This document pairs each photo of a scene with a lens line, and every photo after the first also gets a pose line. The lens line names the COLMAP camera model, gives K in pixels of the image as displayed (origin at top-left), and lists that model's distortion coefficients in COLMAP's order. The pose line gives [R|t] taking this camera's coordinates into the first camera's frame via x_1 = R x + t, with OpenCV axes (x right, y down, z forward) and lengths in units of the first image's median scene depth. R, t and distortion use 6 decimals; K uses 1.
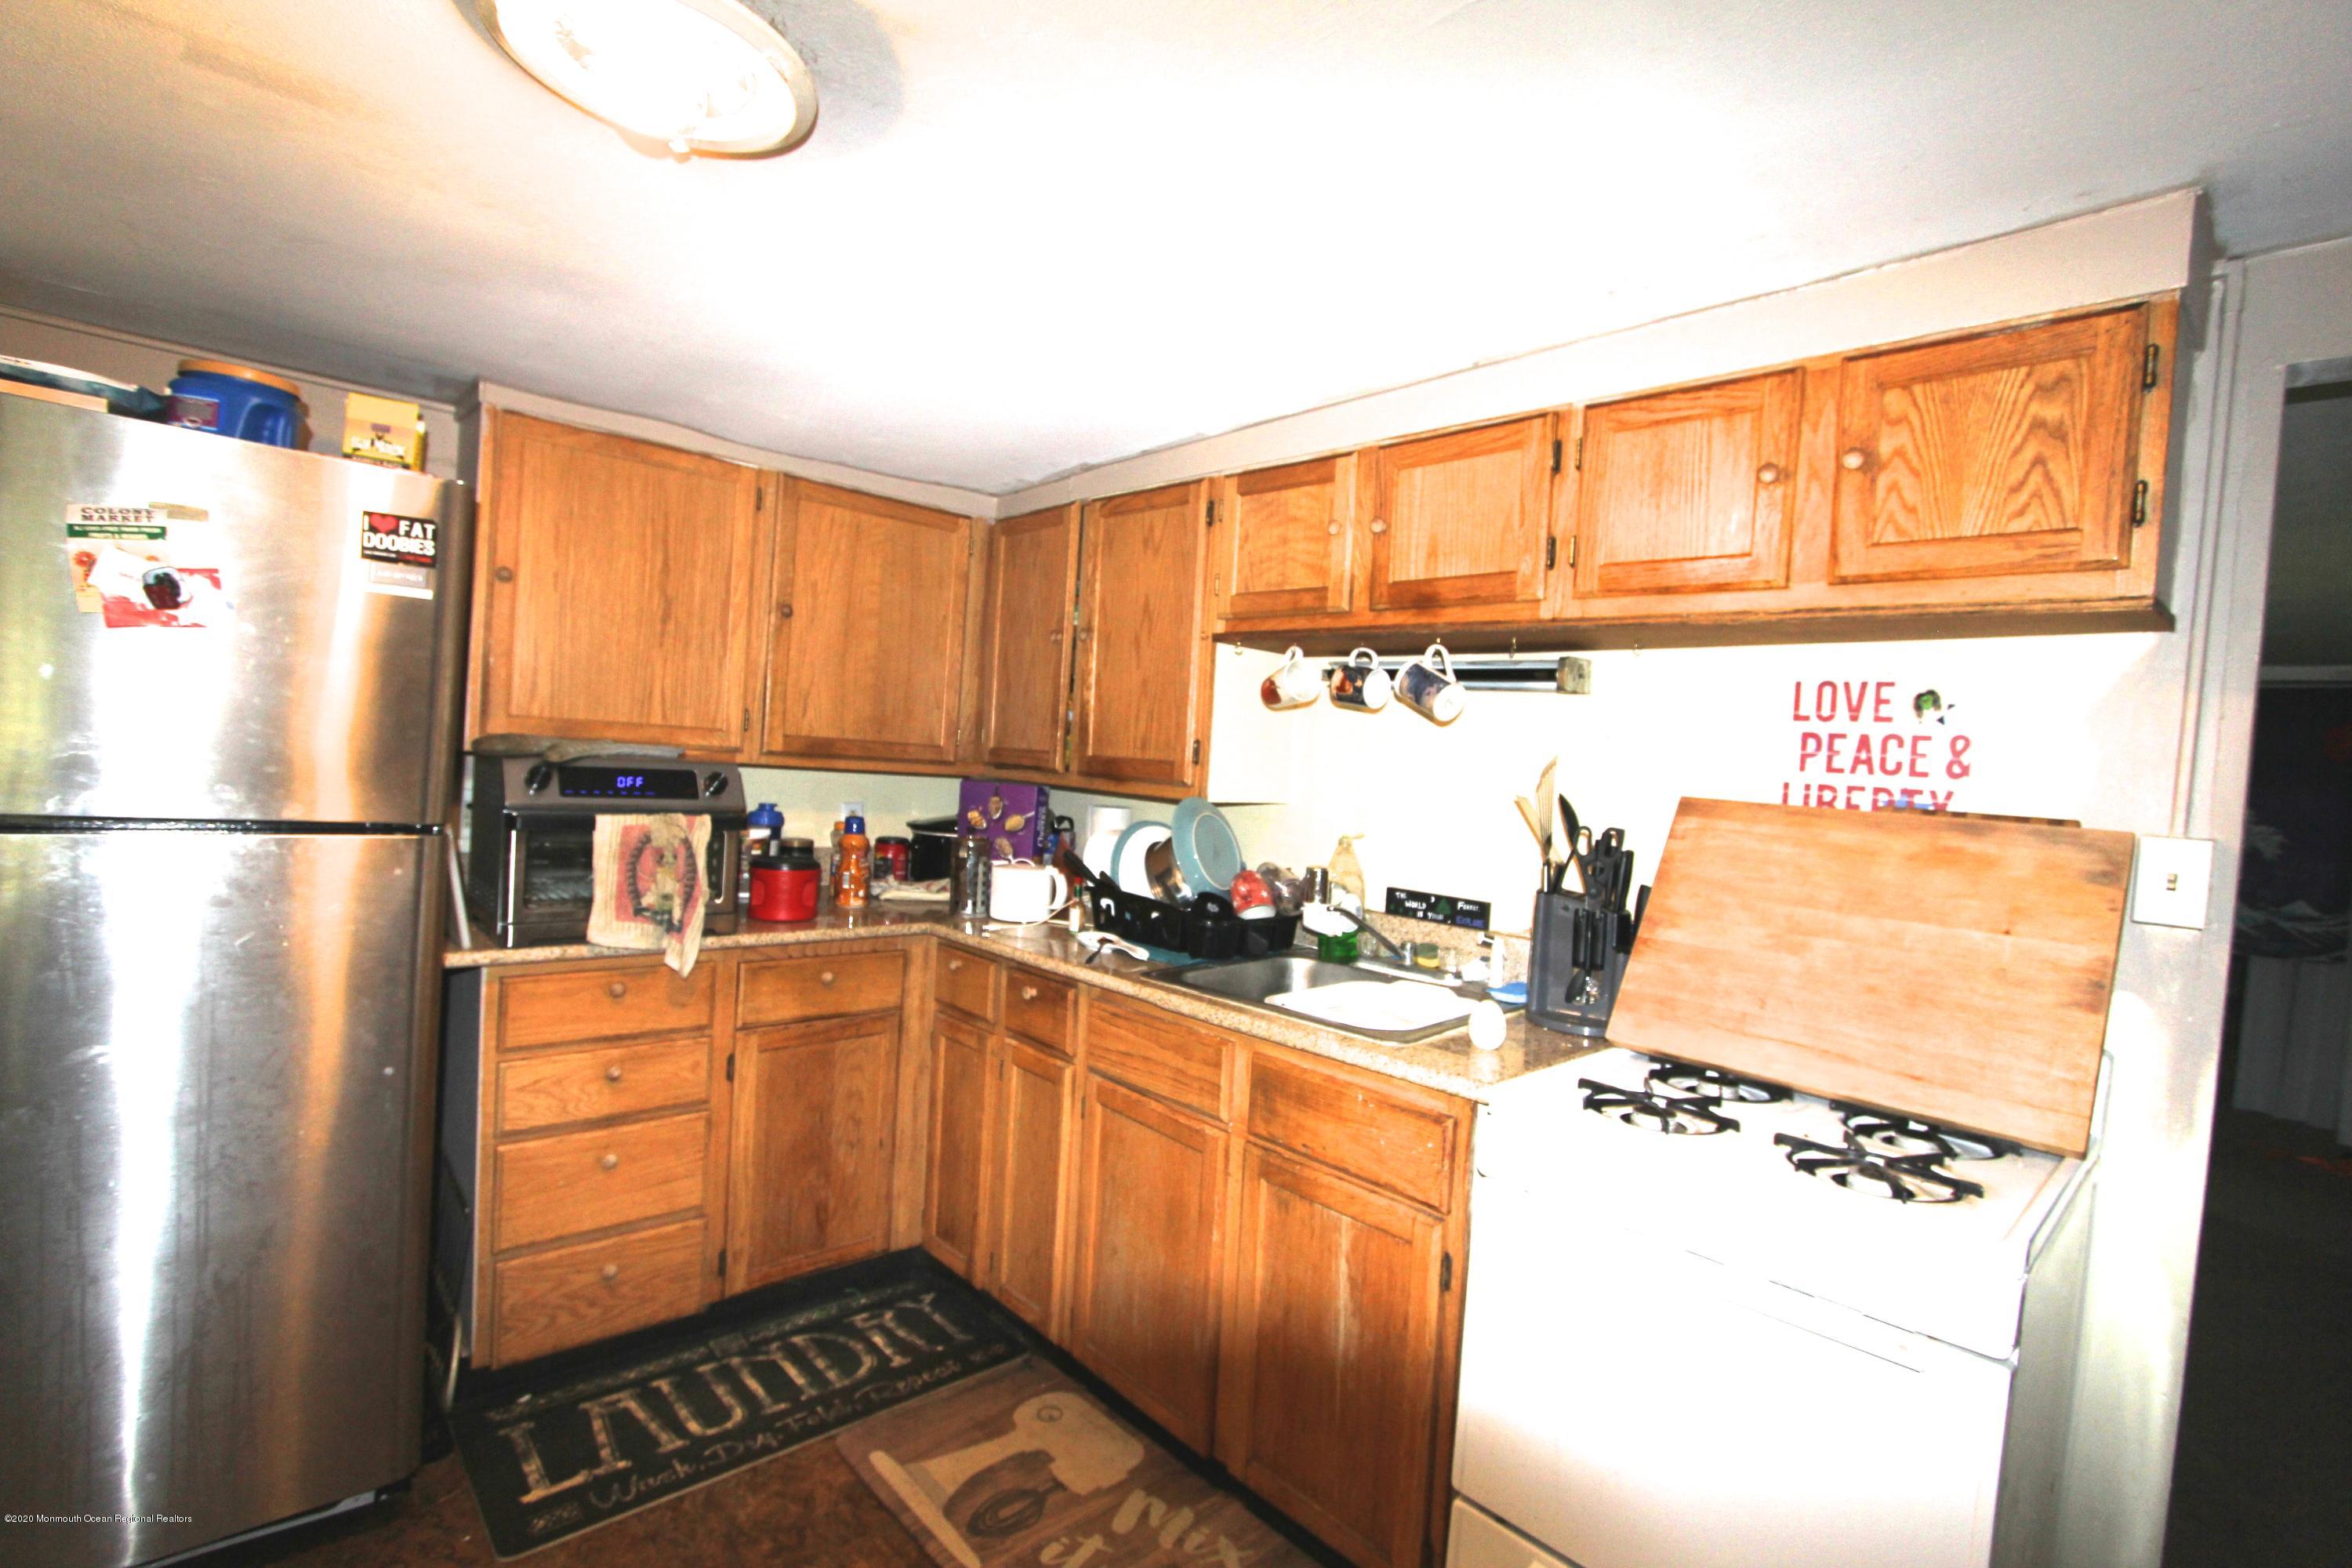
lens RADIAL K [[1071.5, 0, 1180.8], [0, 1071.5, 783.4], [0, 0, 1]] dist [-0.016971, -0.000320]
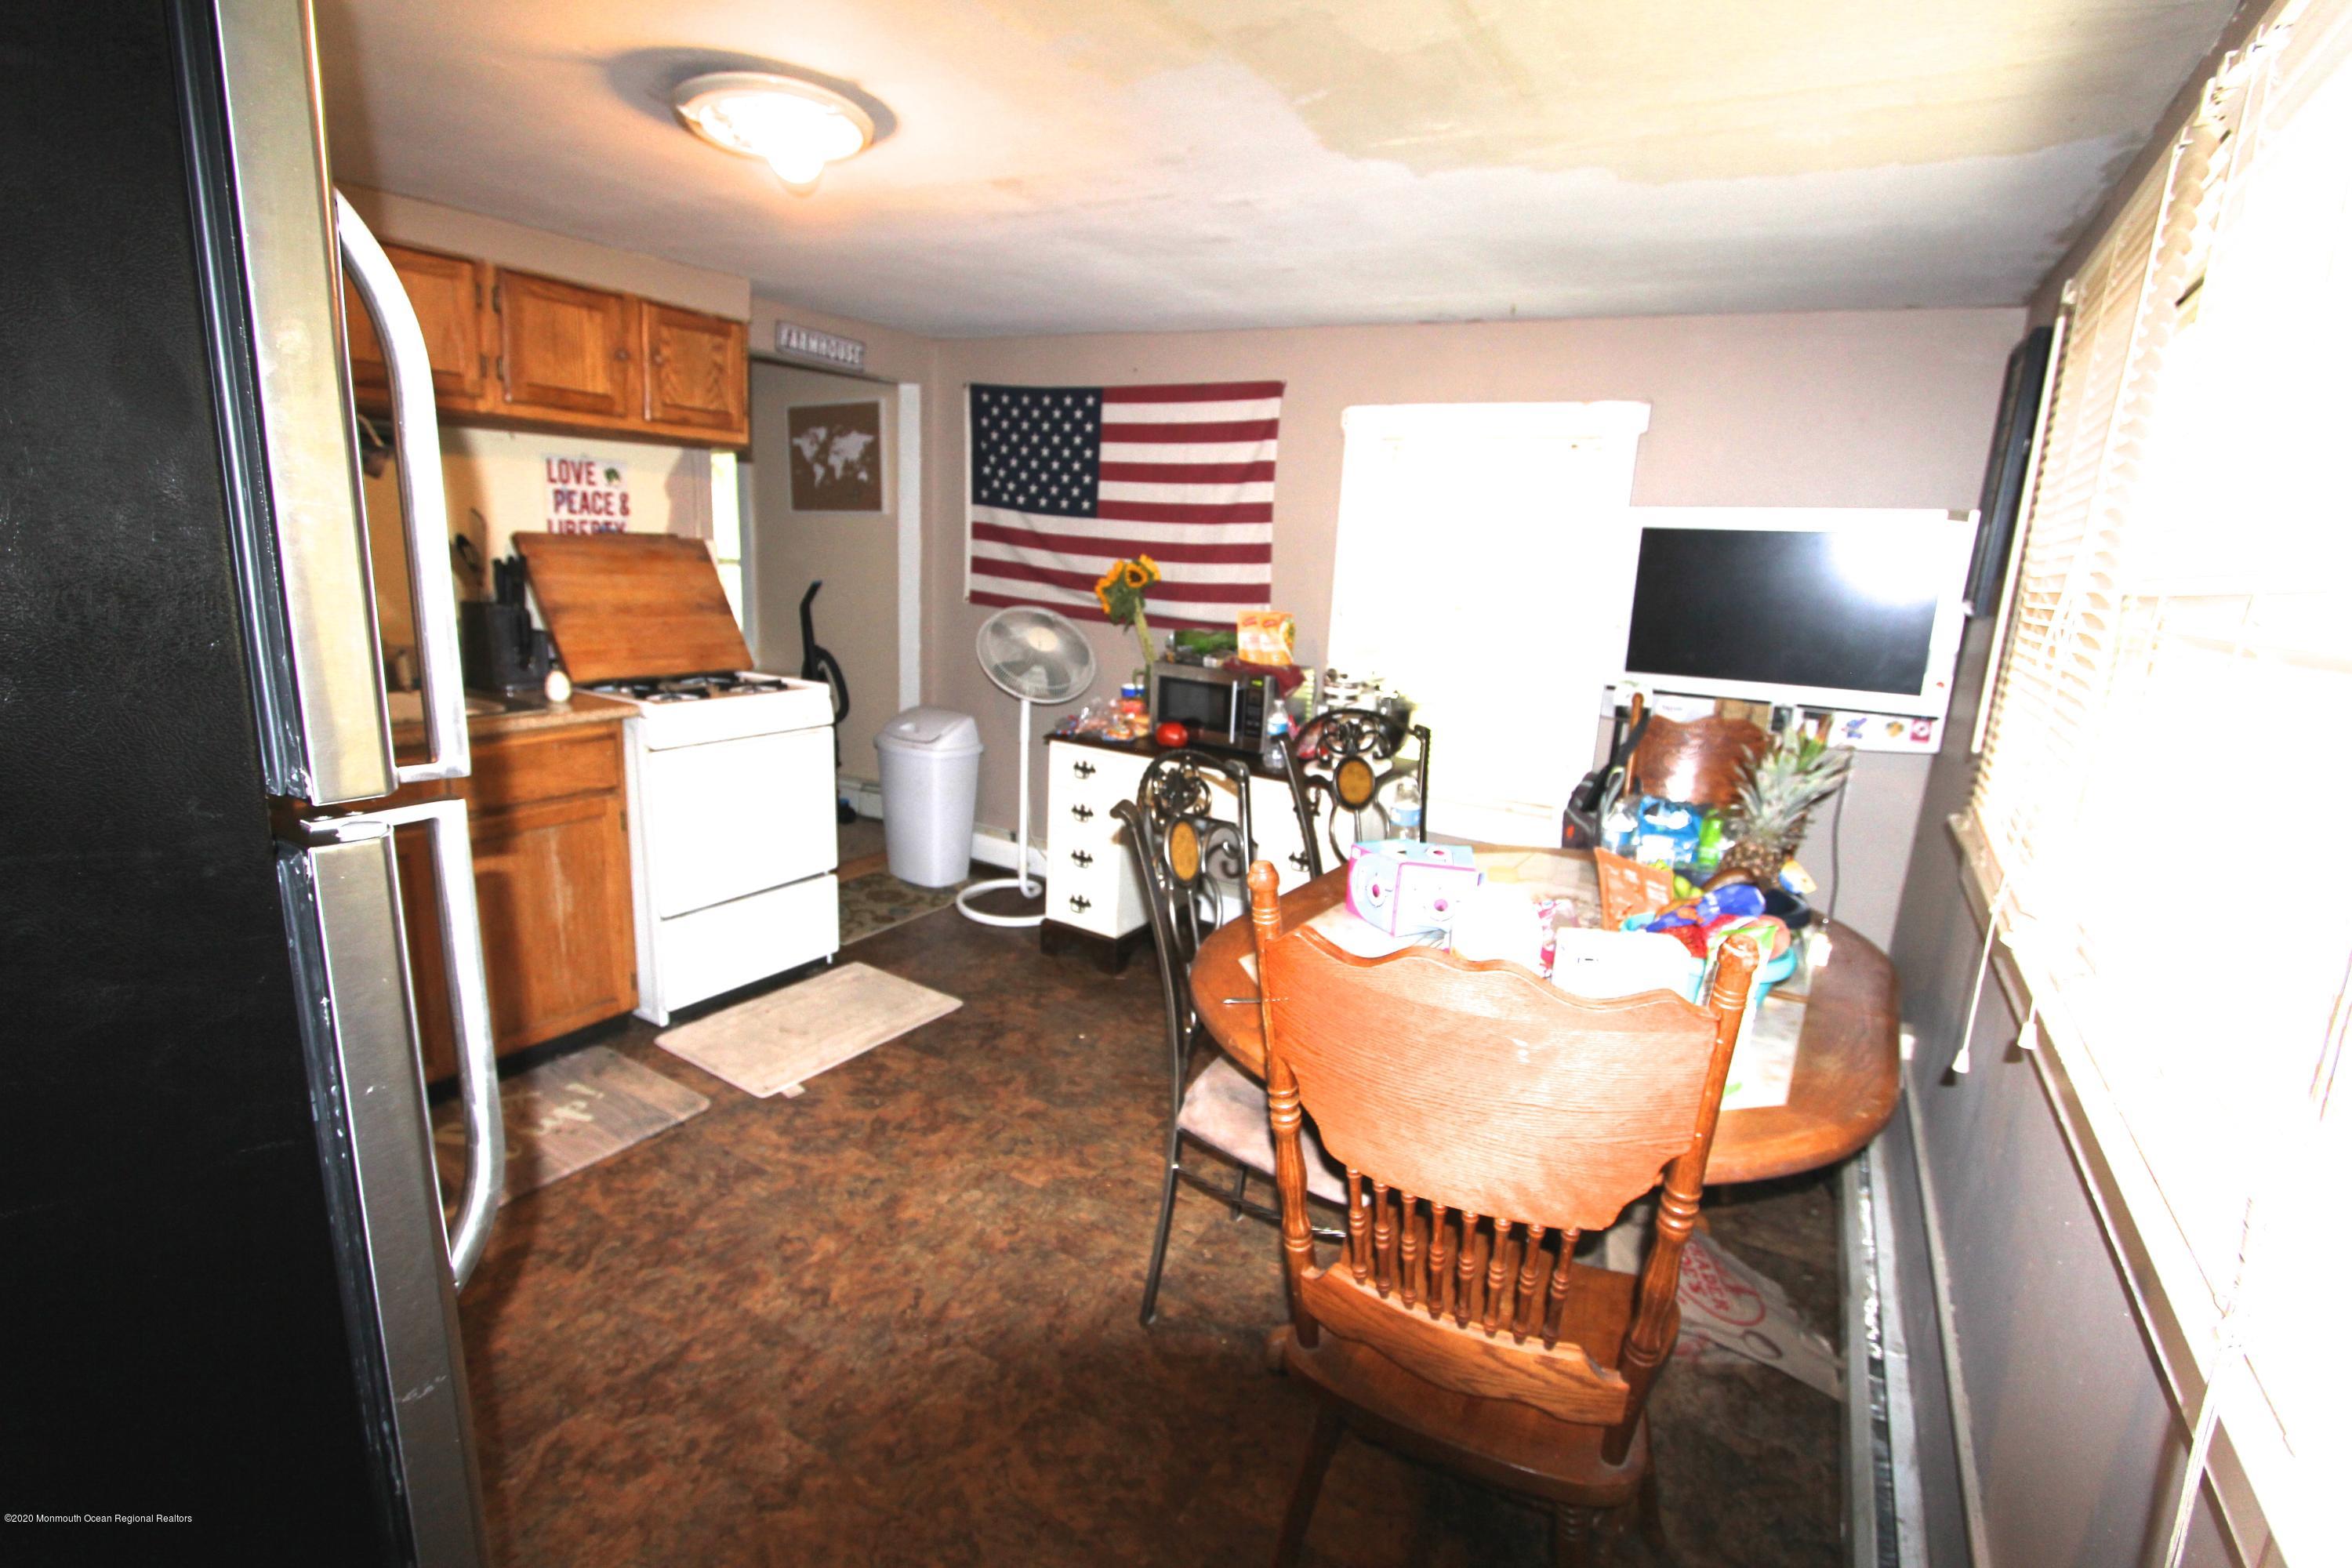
lens RADIAL K [[1071.5, 0, 1172.8], [0, 1071.5, 782.8], [0, 0, 1]] dist [-0.016971, -0.000320]
pose [[-0.244547, -0.279392, 0.928513, -1.425930], [-0.026818, 0.959171, 0.281553, -0.107347], [-0.969267, 0.043952, -0.242055, 0.488229]]
